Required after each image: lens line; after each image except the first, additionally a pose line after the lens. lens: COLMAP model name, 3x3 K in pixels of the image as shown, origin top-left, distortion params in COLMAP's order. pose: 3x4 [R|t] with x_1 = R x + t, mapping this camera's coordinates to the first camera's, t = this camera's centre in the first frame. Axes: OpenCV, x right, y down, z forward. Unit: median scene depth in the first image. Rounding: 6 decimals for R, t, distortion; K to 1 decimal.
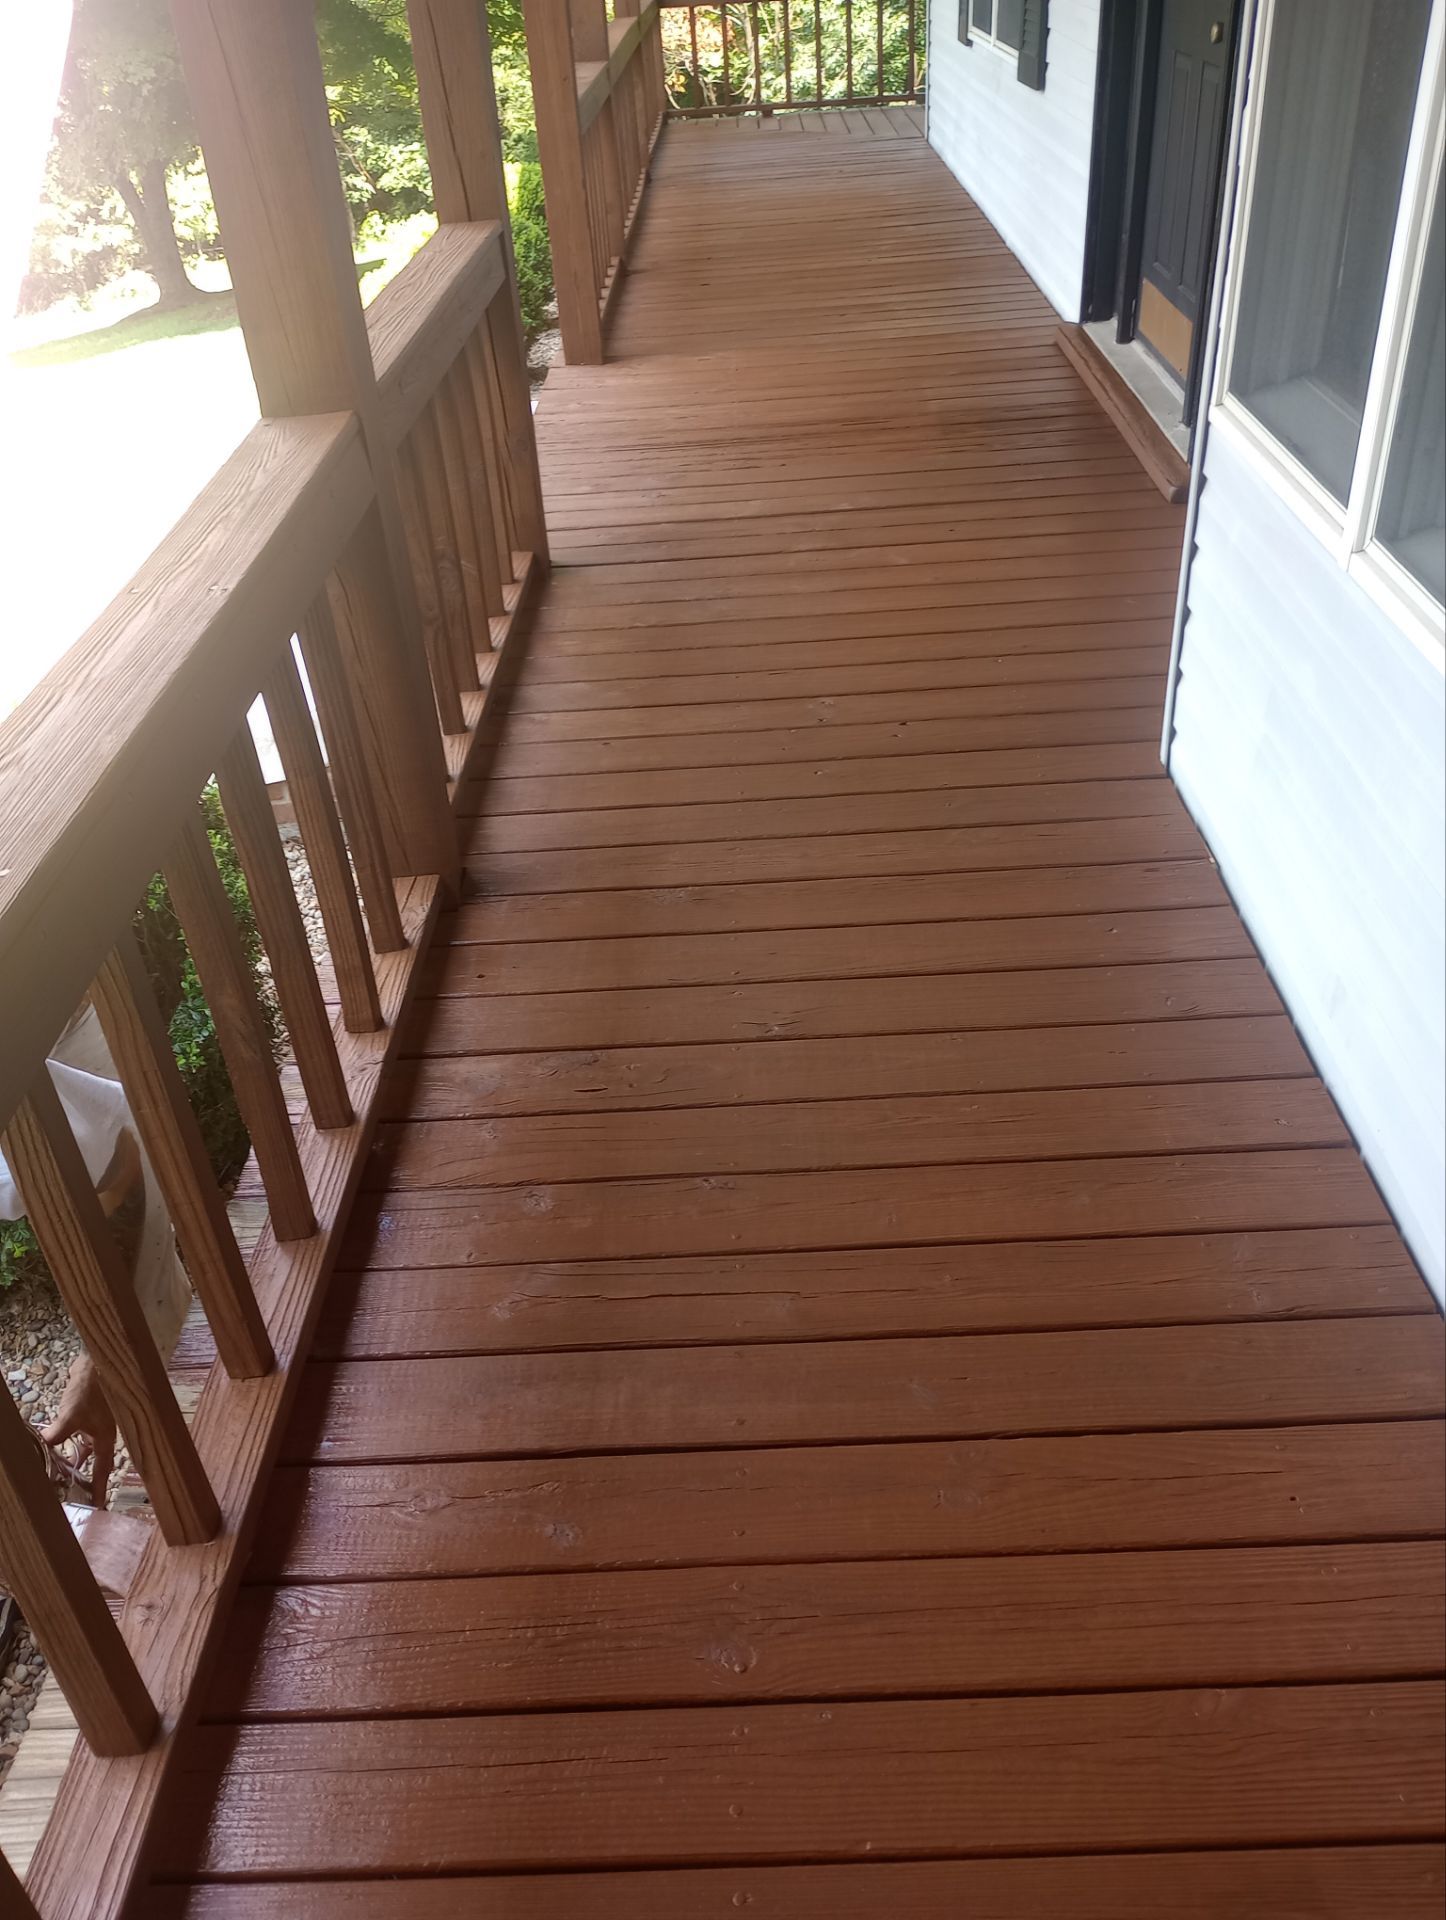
lens RADIAL K [[1568.3, 0, 718.4], [0, 1568.3, 975.6], [0, 0, 1]] dist [0.038736, -0.076140]
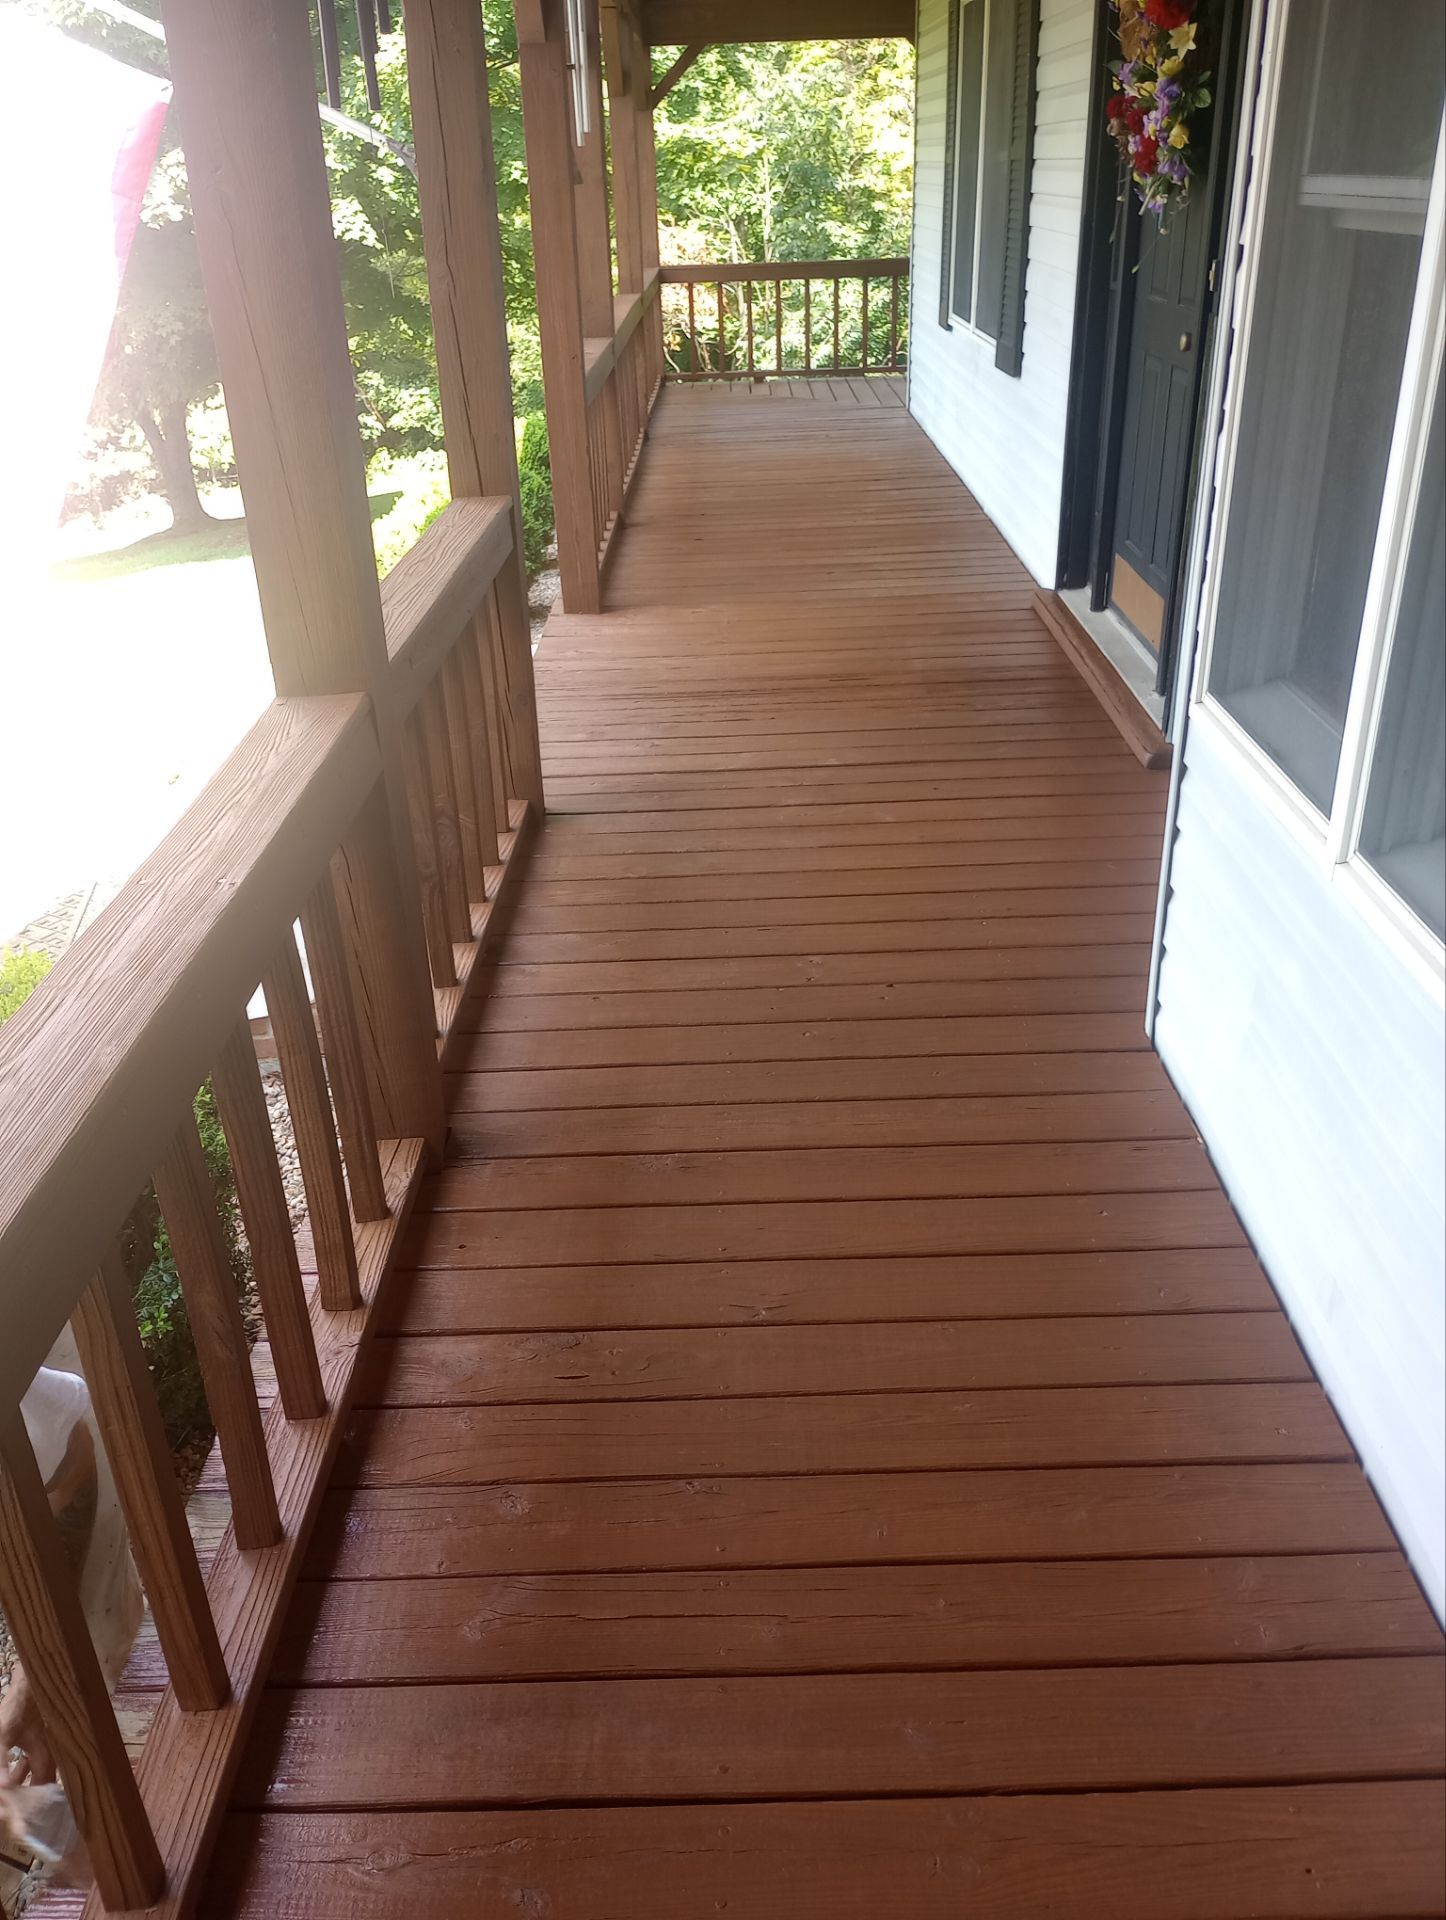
lens RADIAL K [[1568.3, 0, 724.6], [0, 1568.3, 963.3], [0, 0, 1]] dist [0.038736, -0.076140]
pose [[0.999481, 0.026351, 0.018550, -0.009785], [-0.023516, 0.989974, -0.139278, -0.038388], [-0.022034, 0.138770, 0.990079, 0.001262]]
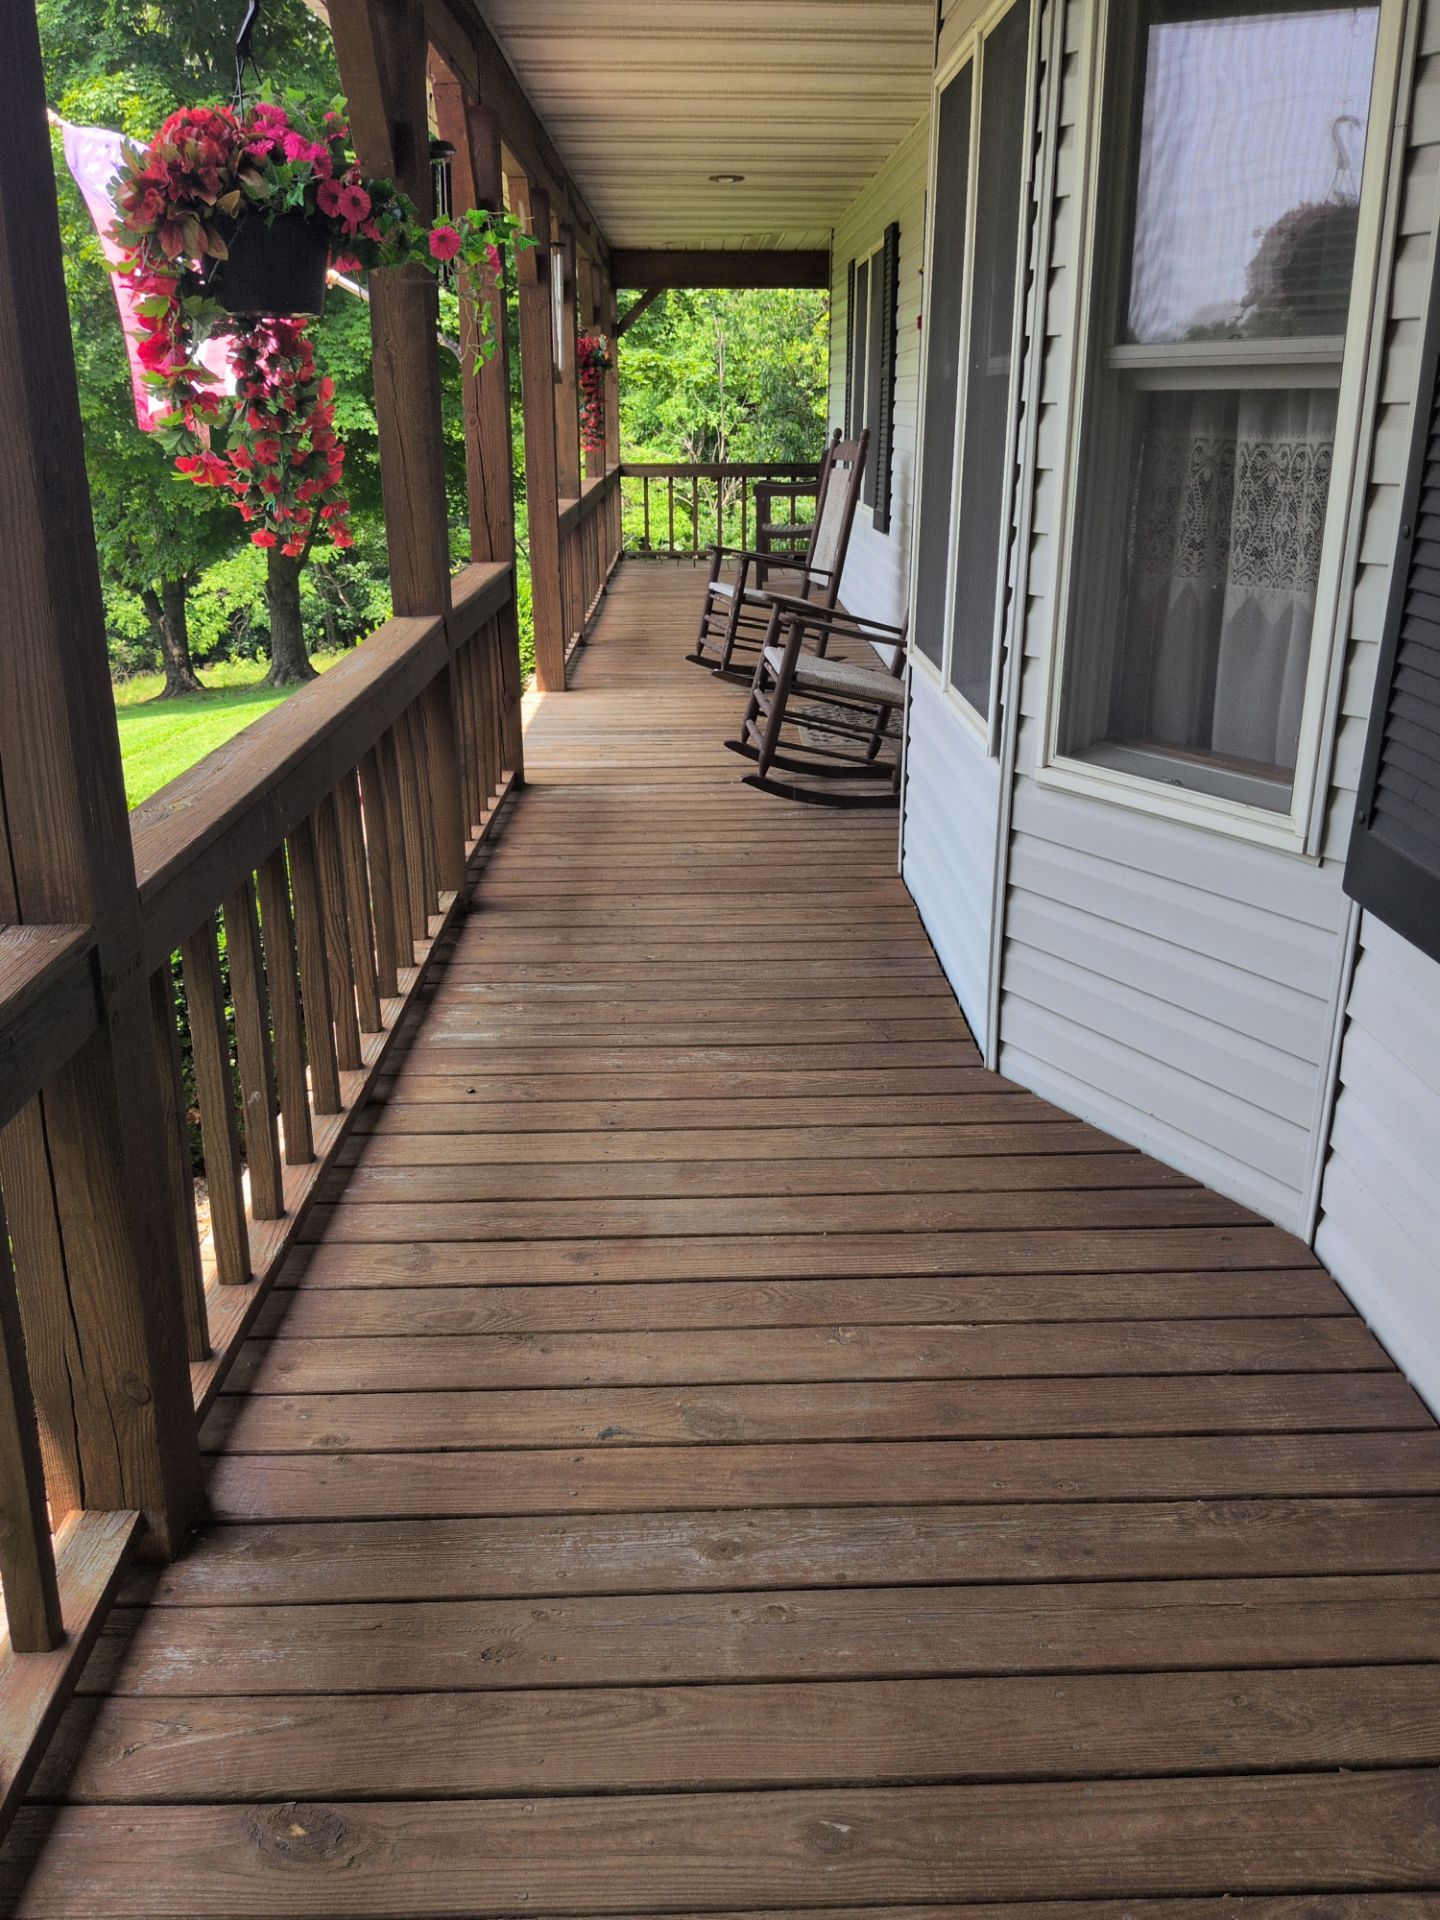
lens RADIAL K [[1520.7, 0, 718.4], [0, 1520.7, 953.6], [0, 0, 1]] dist [-0.009437, -0.002611]
pose [[0.997937, 0.046620, 0.044143, 0.029605], [-0.033964, 0.966808, -0.253236, 0.392164], [-0.054483, 0.251215, 0.966397, -0.553632]]
